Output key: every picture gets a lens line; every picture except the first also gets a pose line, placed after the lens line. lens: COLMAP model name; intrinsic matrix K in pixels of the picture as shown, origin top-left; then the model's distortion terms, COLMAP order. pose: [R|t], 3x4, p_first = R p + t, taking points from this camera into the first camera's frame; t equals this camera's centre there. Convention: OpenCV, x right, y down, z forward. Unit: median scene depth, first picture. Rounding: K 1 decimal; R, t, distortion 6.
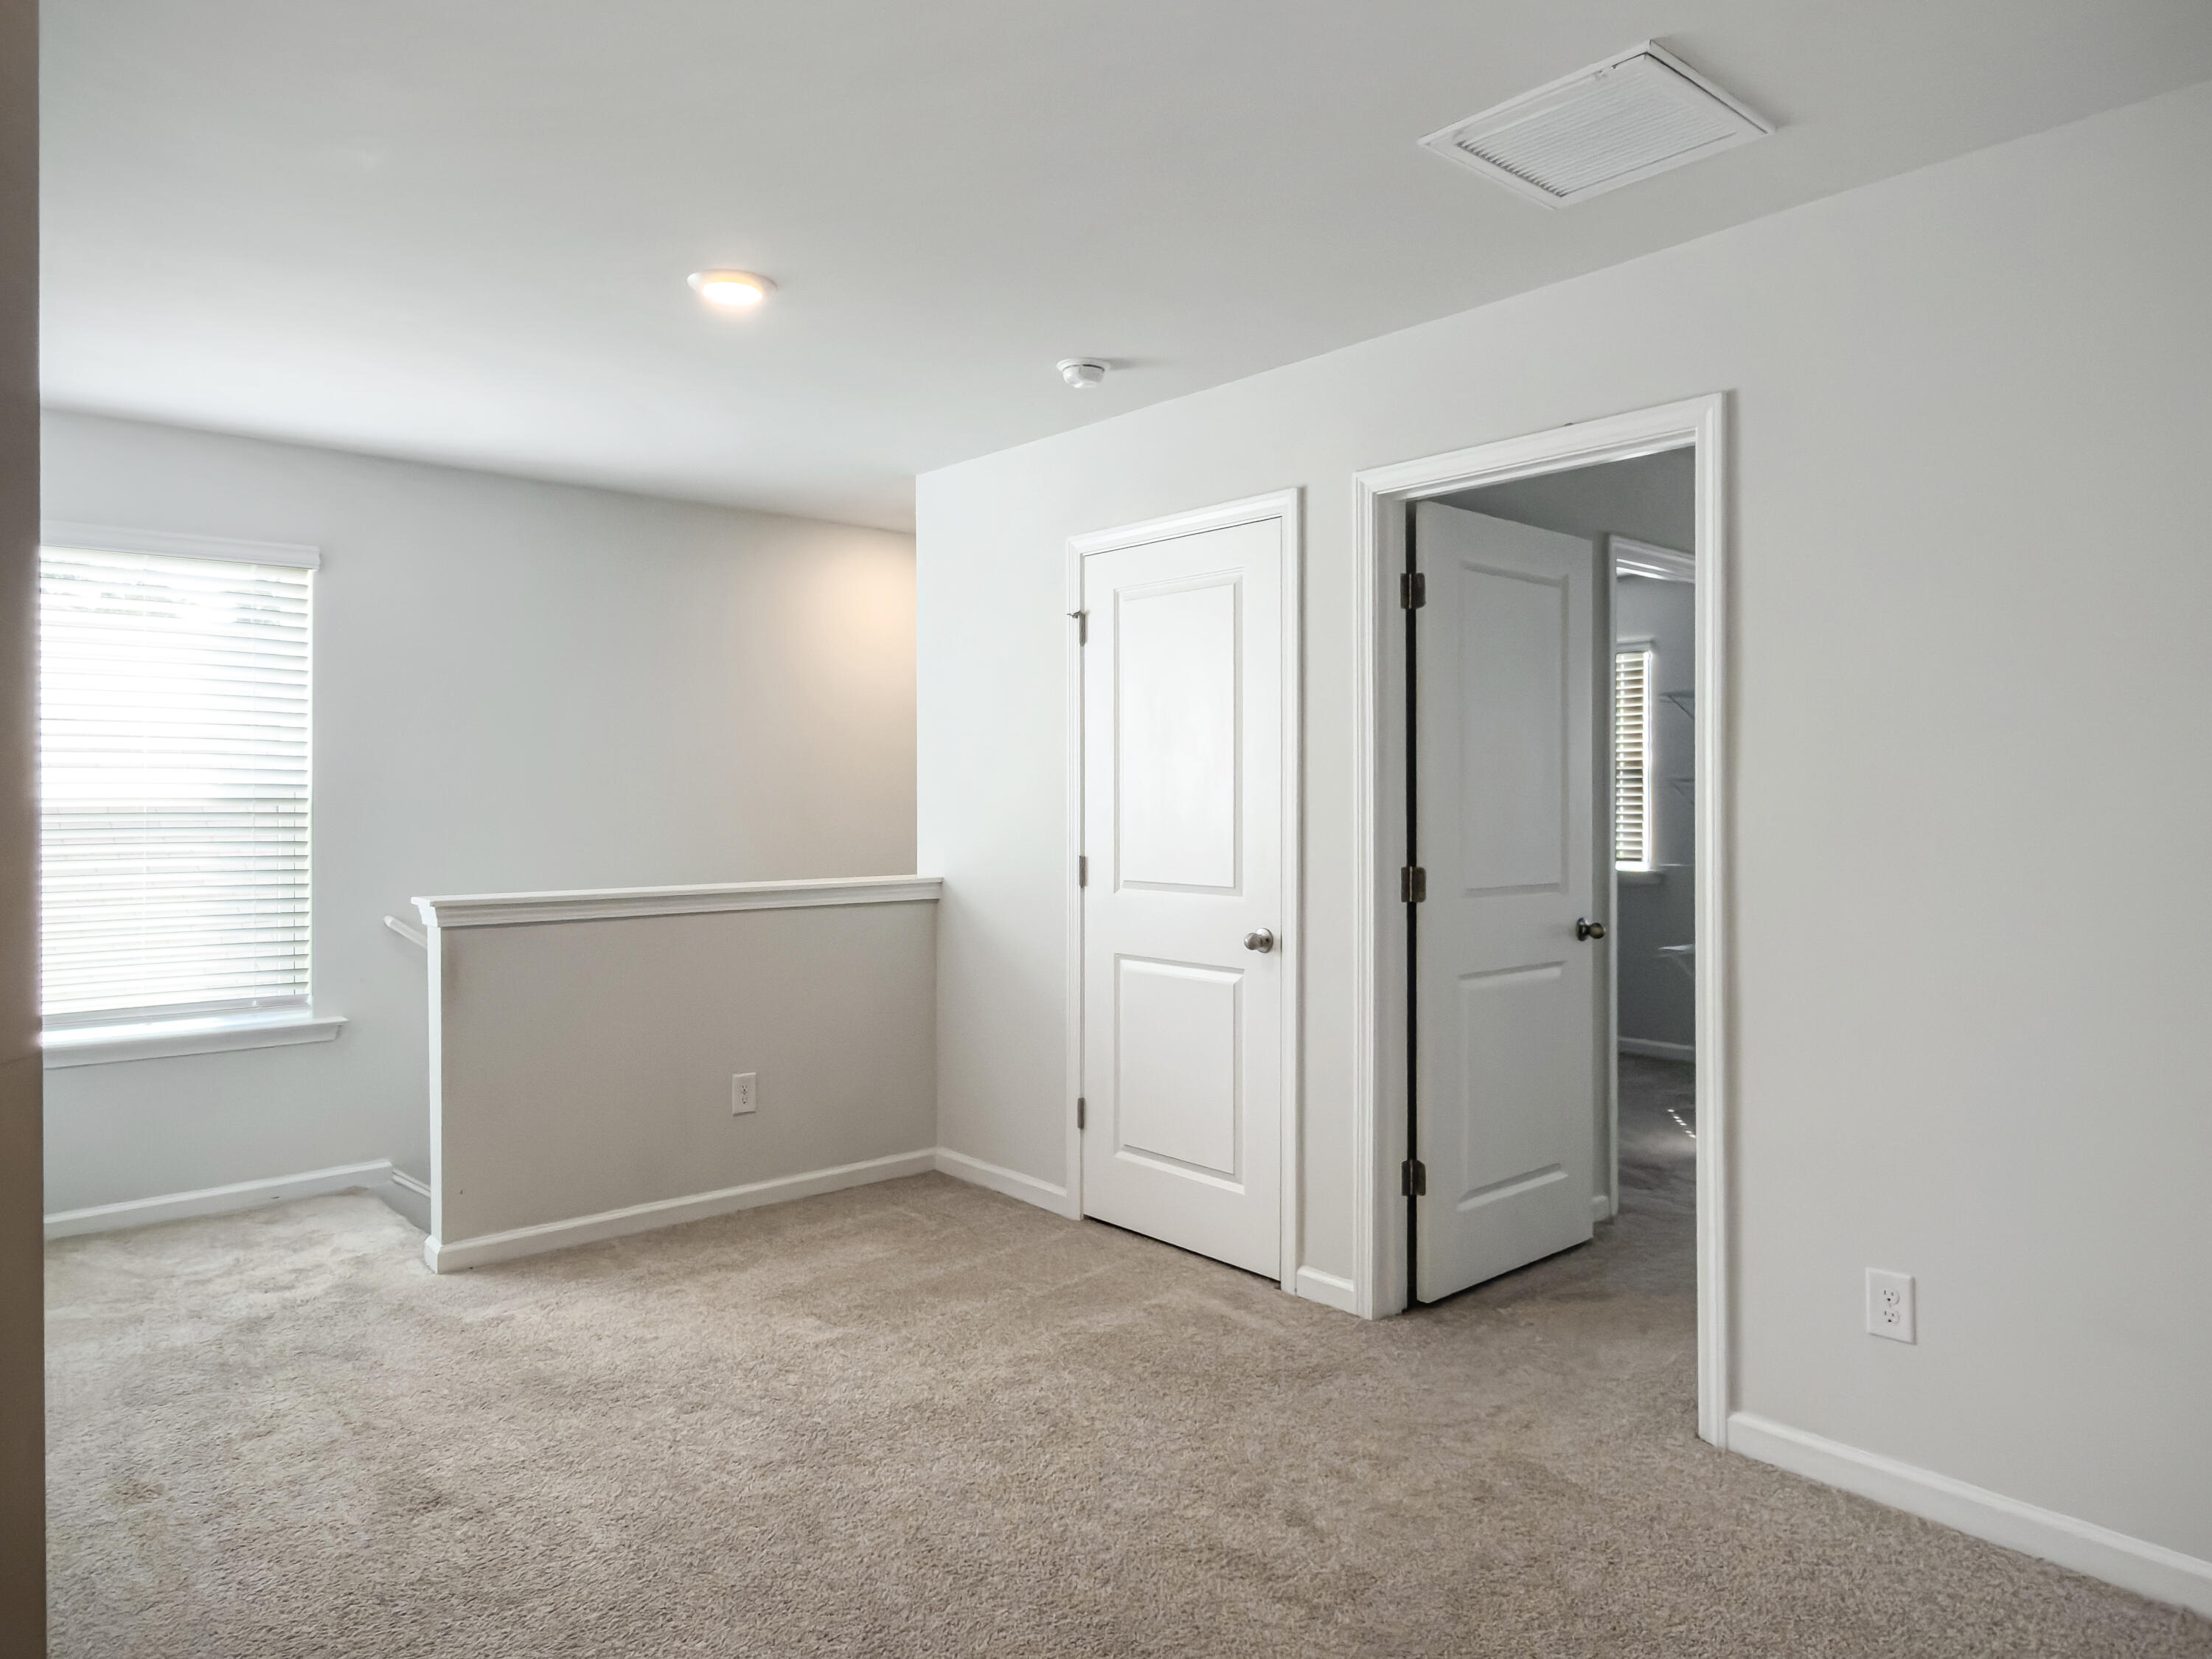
lens RADIAL K [[1434.9, 0, 1097.1], [0, 1434.9, 825.4], [0, 0, 1]] dist [-0.006784, 0.000325]
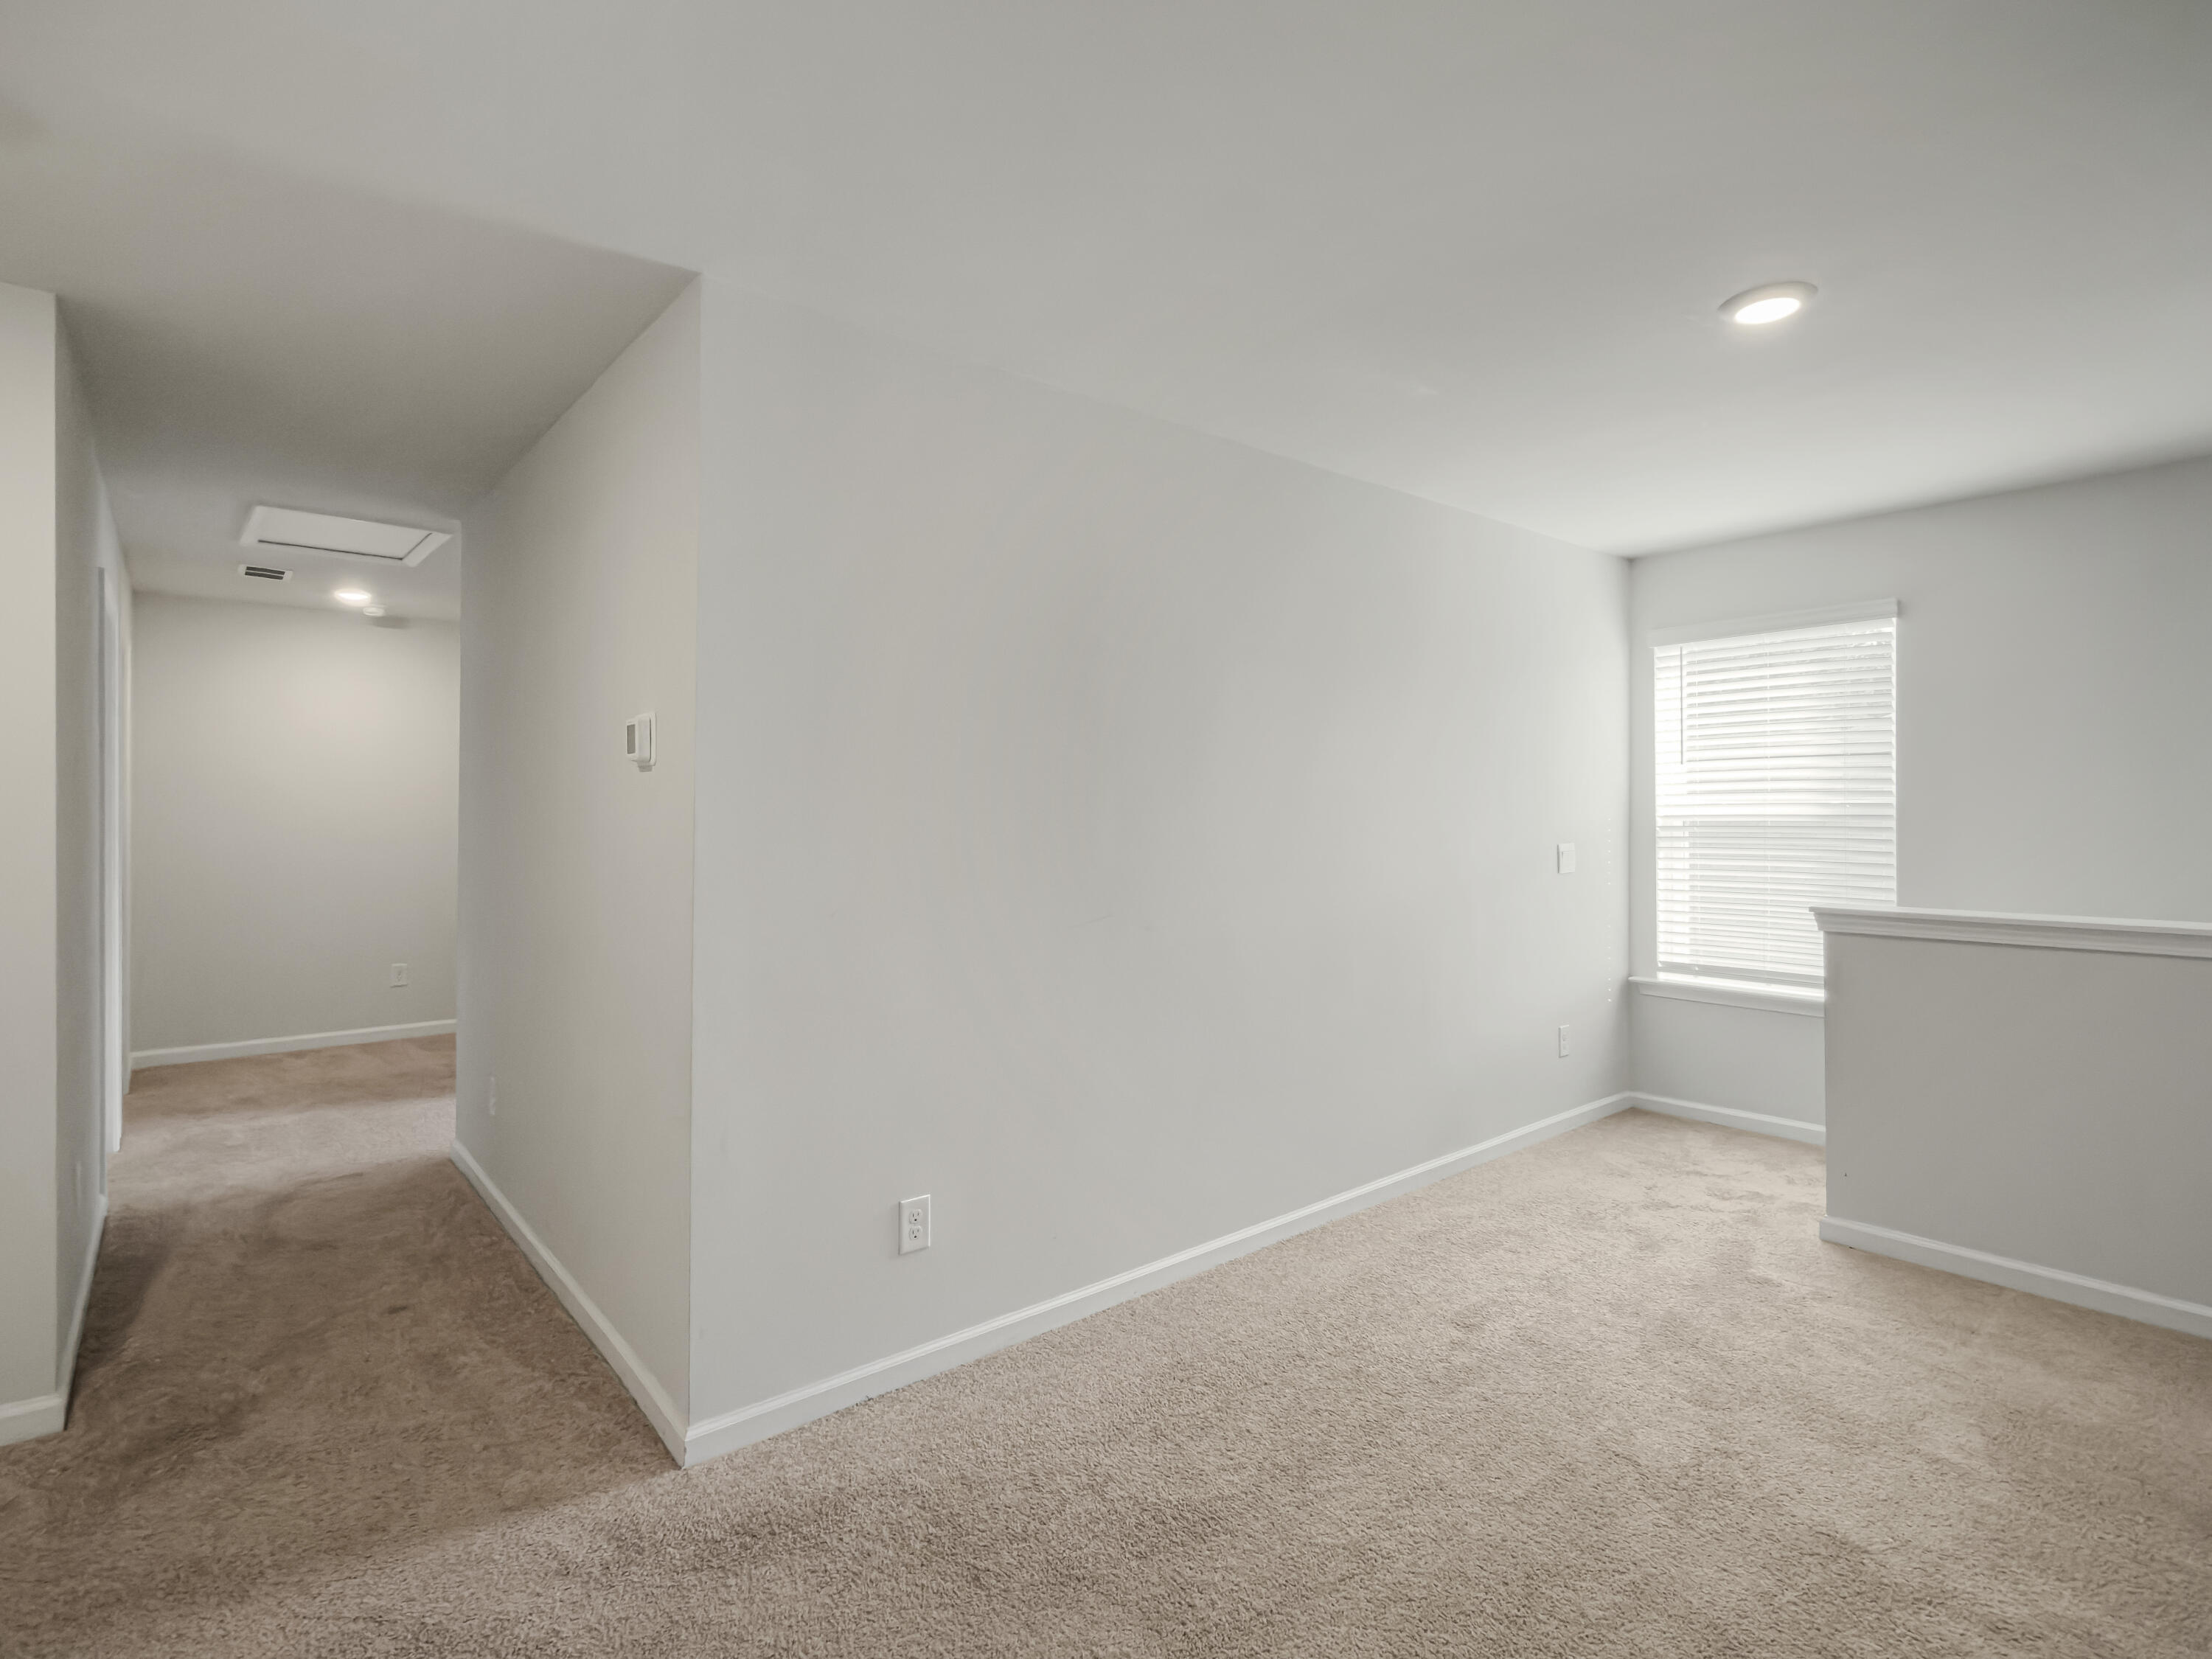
lens RADIAL K [[1100.9, 0, 1103.5], [0, 1100.9, 806.6], [0, 0, 1]] dist [0.003006, 0.000541]
pose [[-0.017453, -0.001829, -0.999846, 0.421926], [-0.011699, 0.999930, -0.001625, -0.019498], [0.999779, 0.011668, -0.017473, 0.447923]]
